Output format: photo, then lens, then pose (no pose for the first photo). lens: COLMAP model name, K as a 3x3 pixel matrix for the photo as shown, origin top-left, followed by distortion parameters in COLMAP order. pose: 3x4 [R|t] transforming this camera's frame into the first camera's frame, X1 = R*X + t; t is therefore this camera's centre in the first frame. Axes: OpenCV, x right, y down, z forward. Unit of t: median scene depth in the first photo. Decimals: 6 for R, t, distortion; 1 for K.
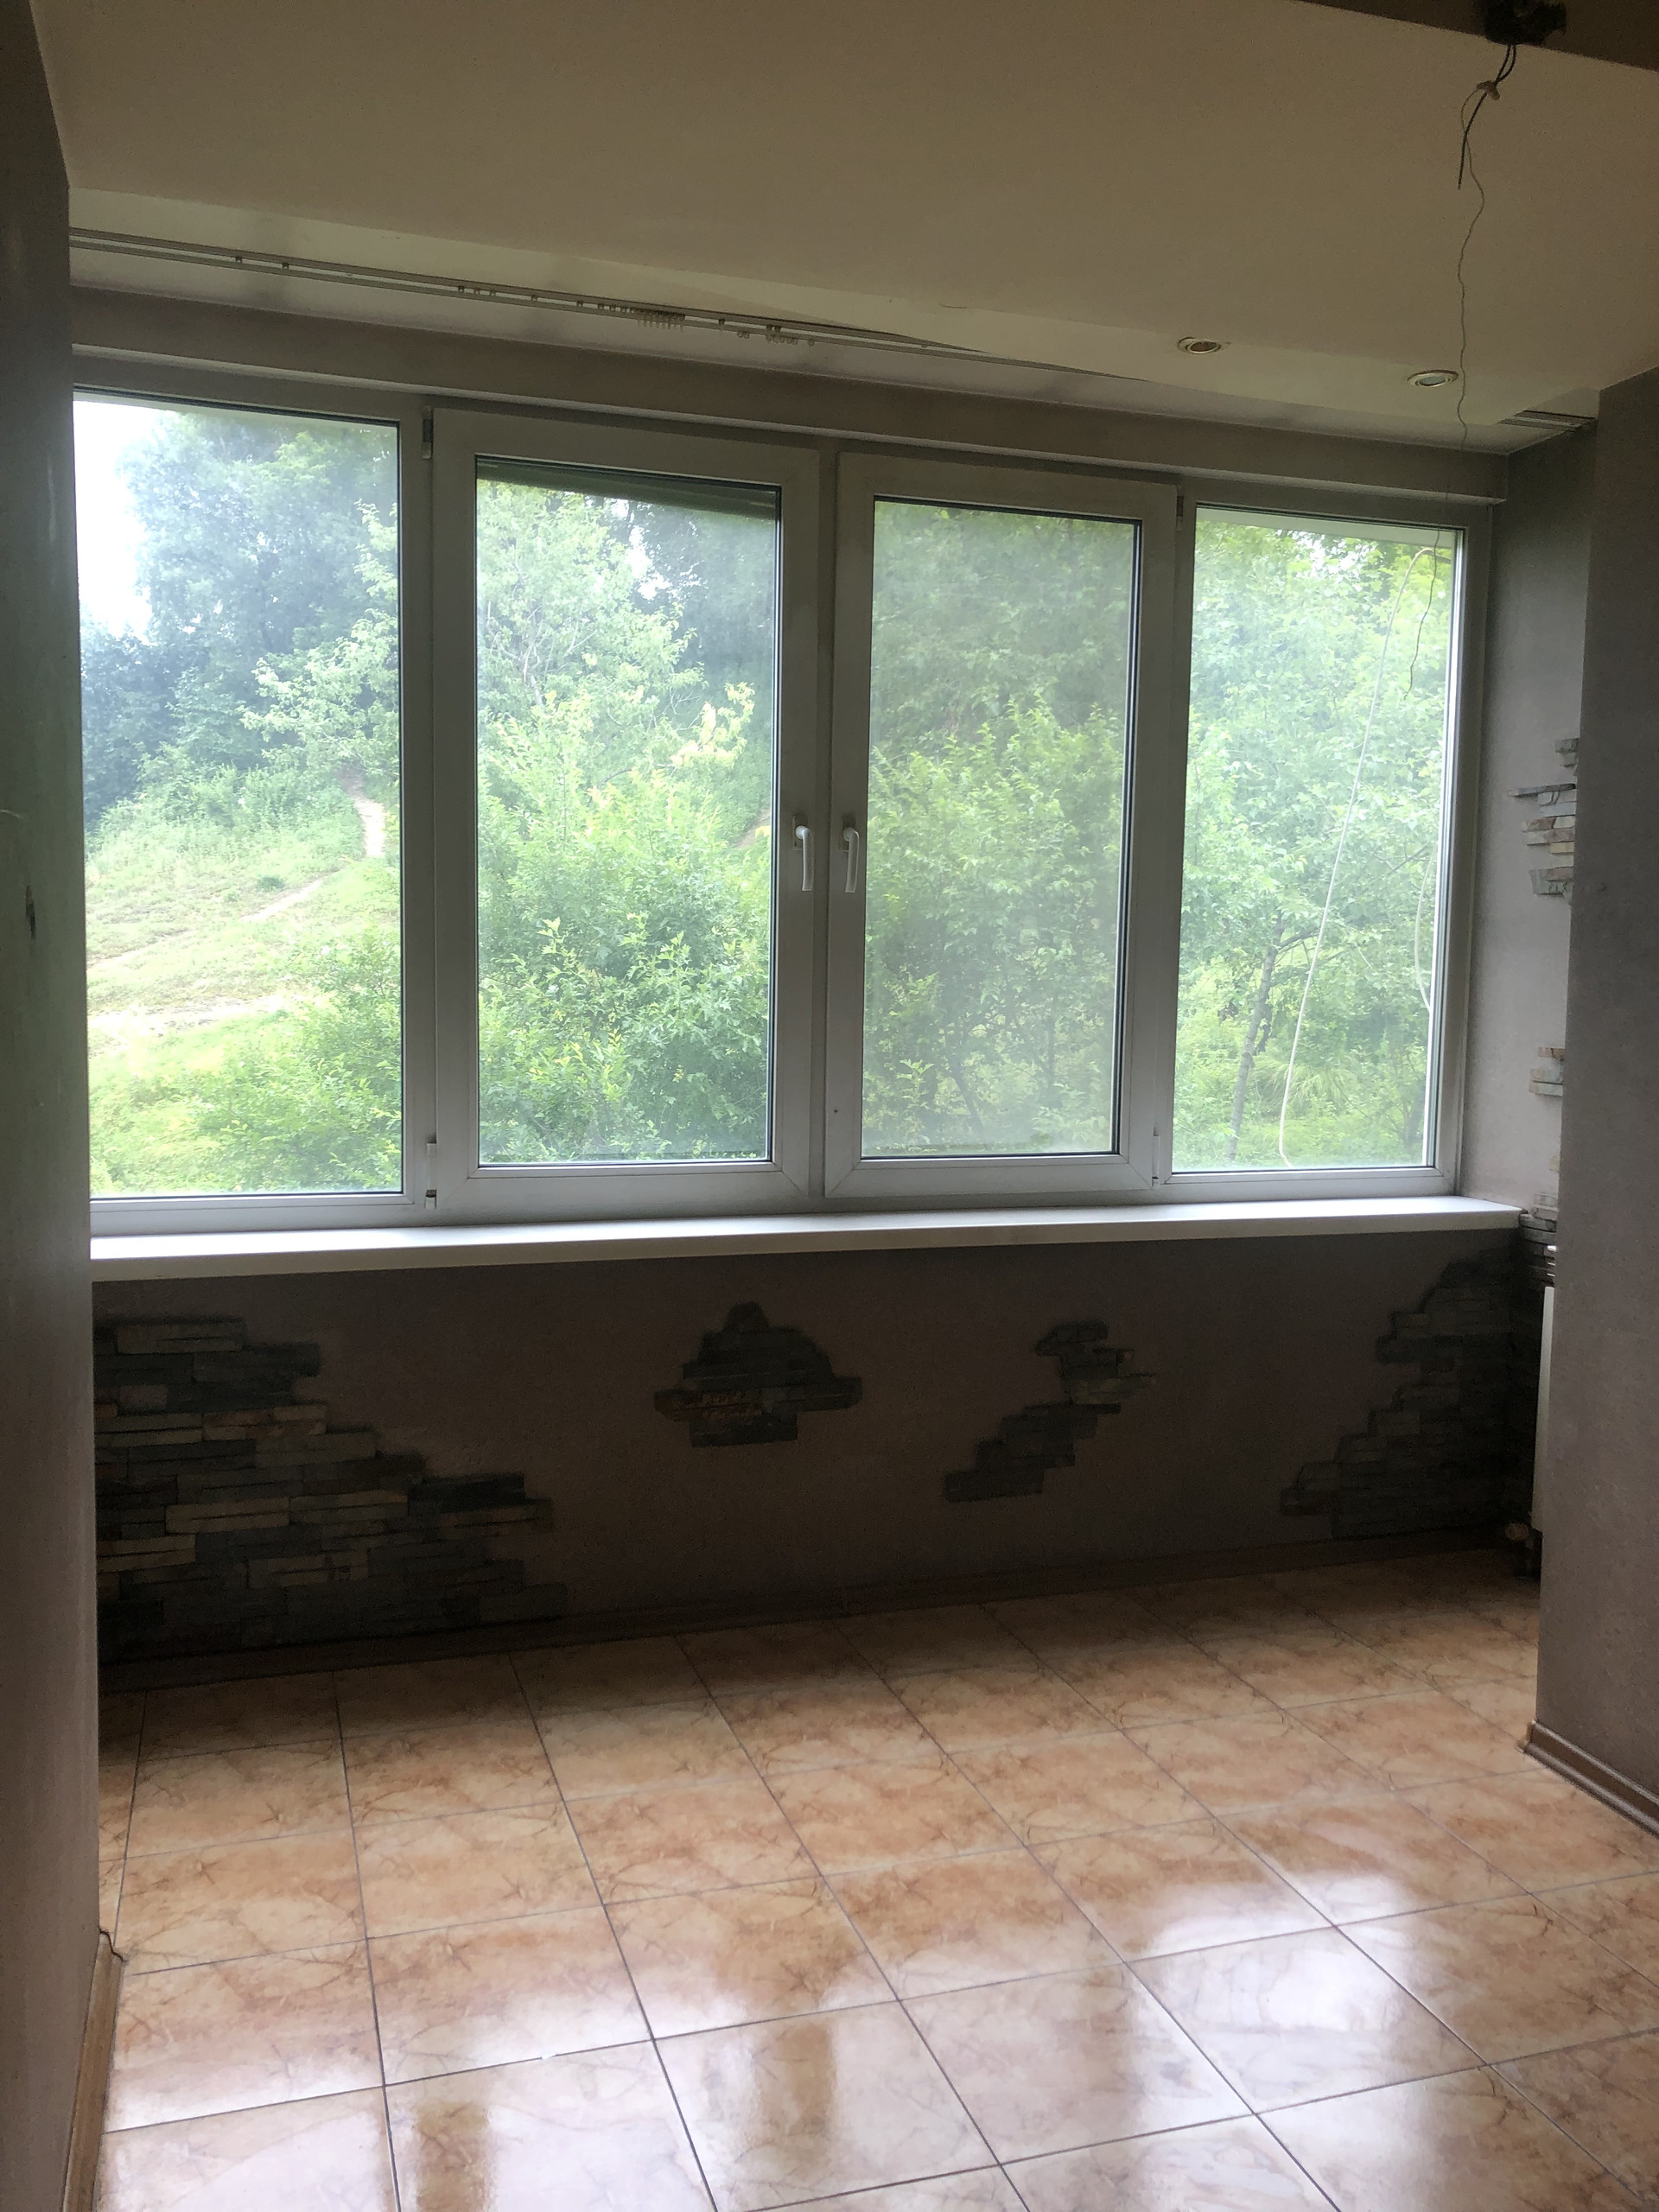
lens RADIAL K [[1877.5, 0, 829.5], [0, 1877.5, 1106.0], [0, 0, 1]] dist [0.015263, 0.006103]
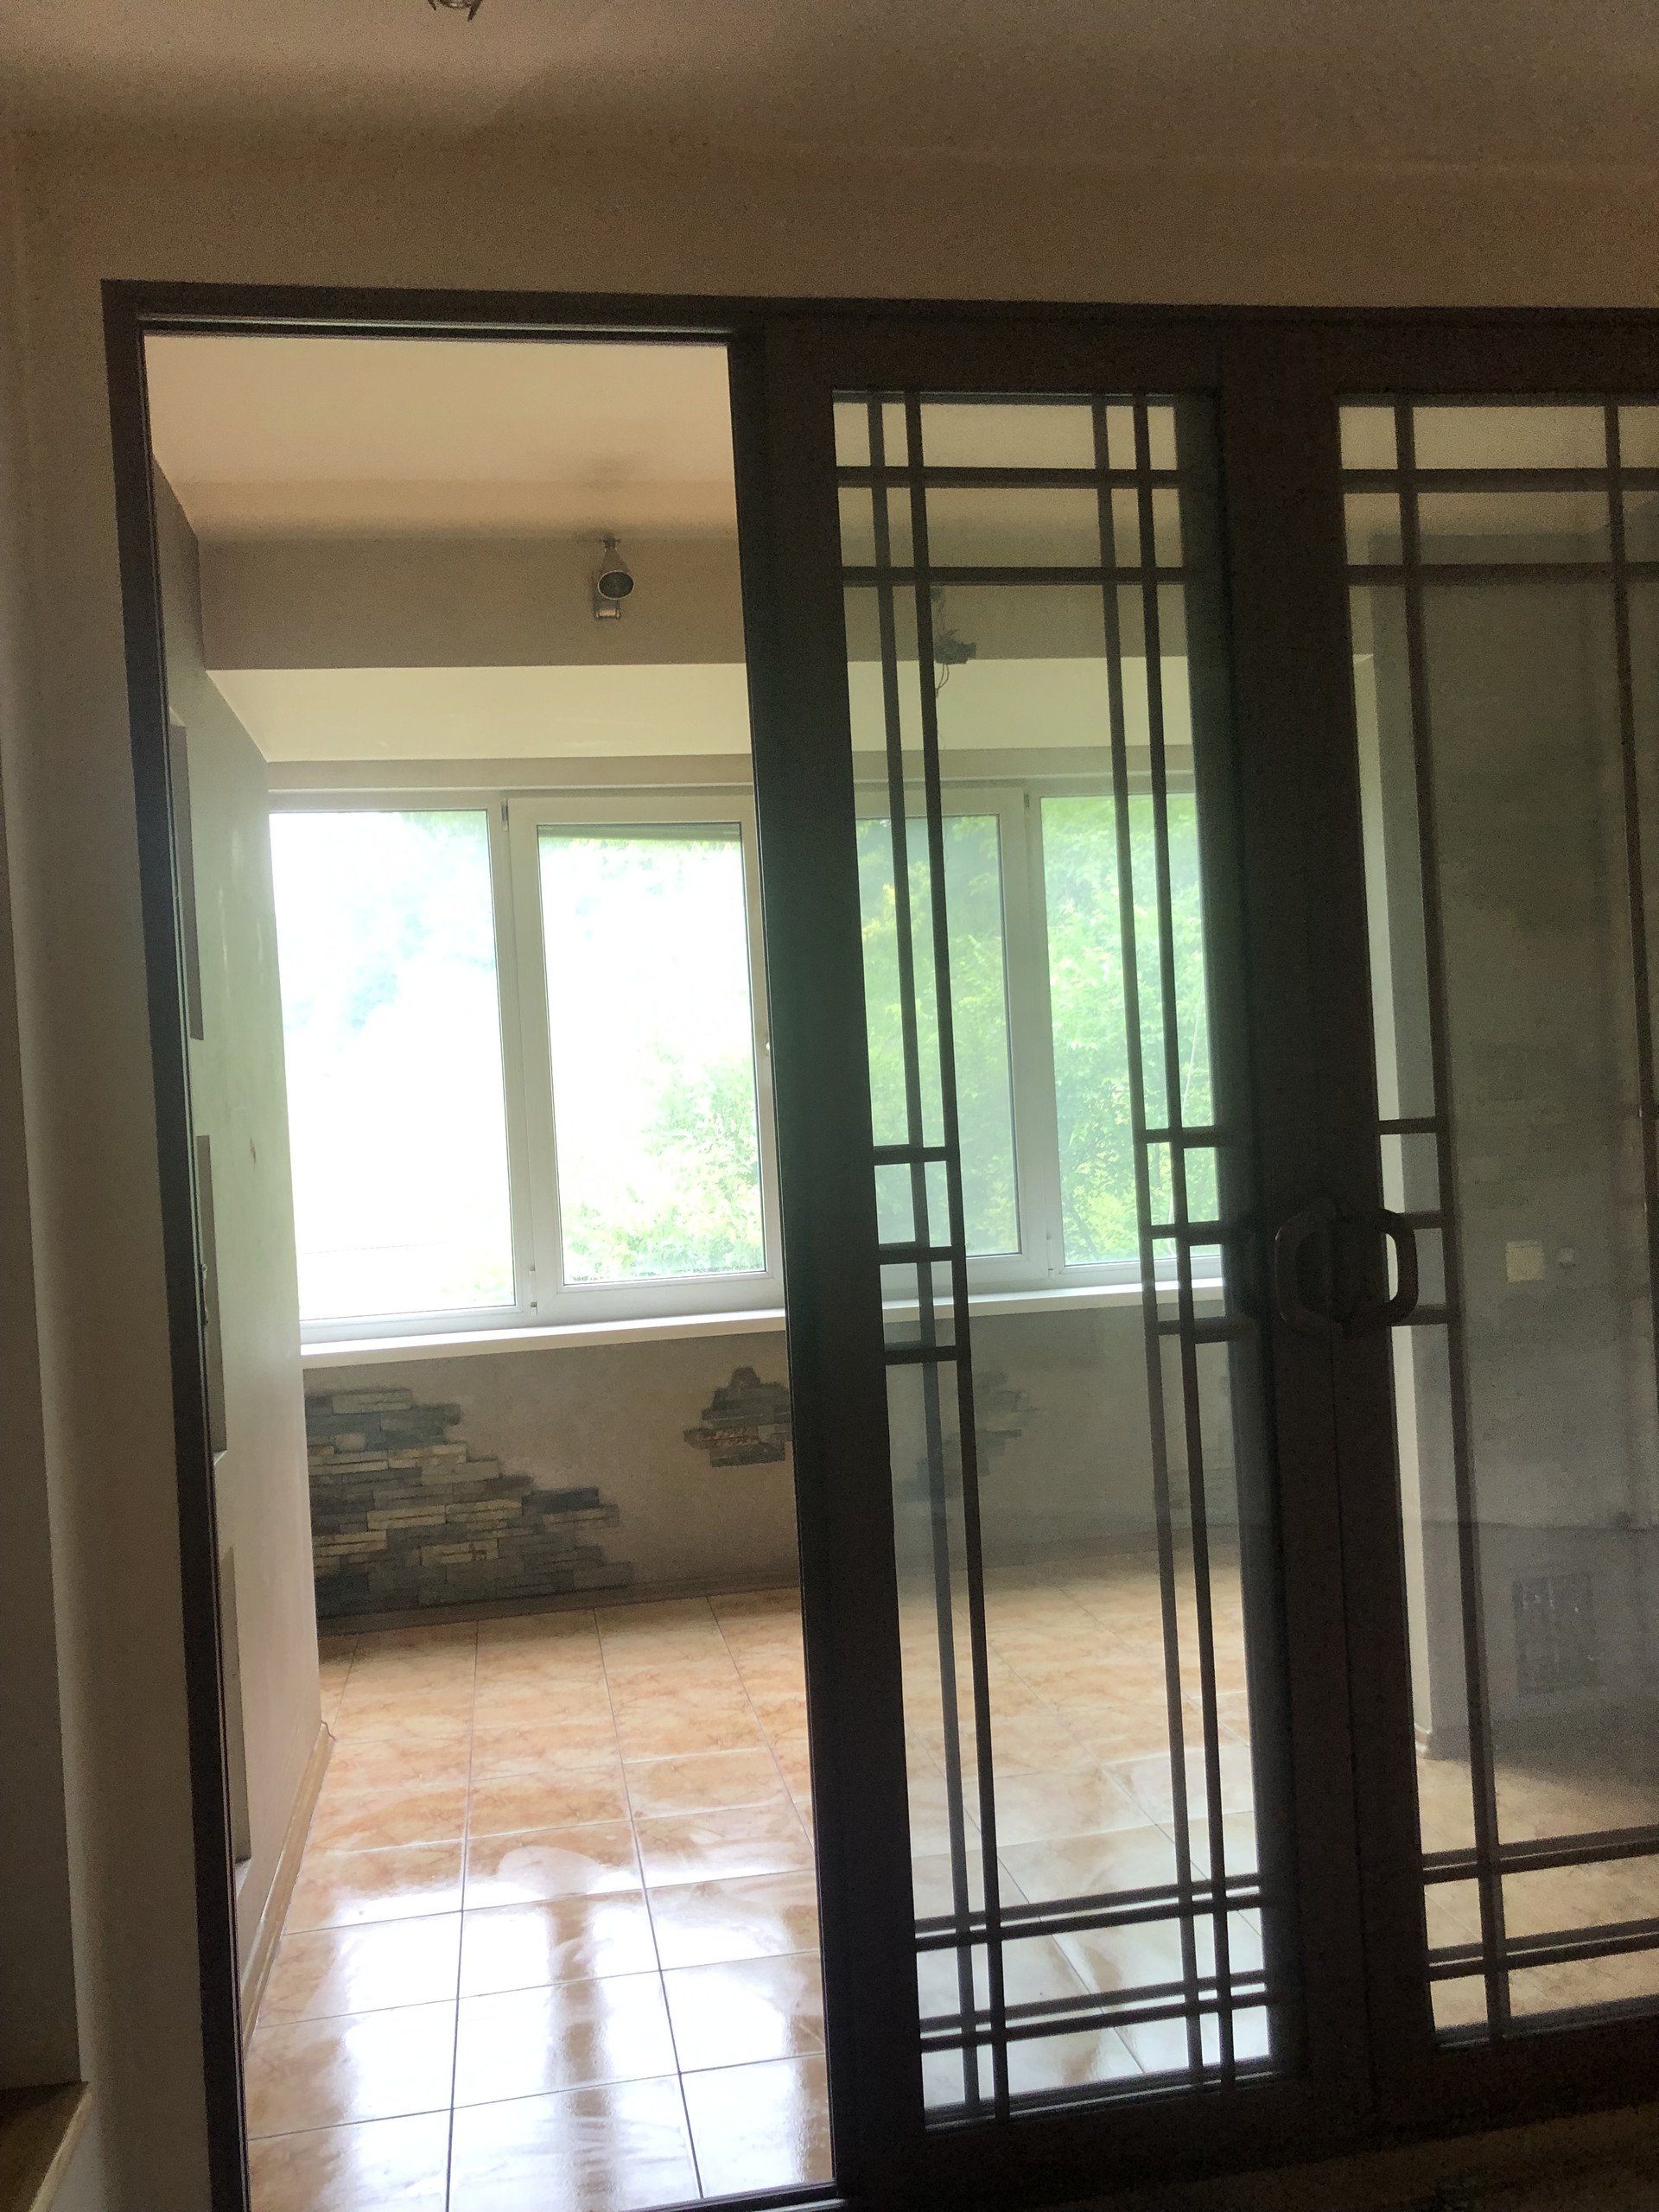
lens RADIAL K [[1877.5, 0, 829.5], [0, 1877.5, 1106.0], [0, 0, 1]] dist [0.015263, 0.006103]
pose [[0.989251, -0.068457, -0.129210, 0.248882], [0.057918, 0.994811, -0.083641, 0.030657], [0.134265, 0.075258, 0.988084, -0.509577]]
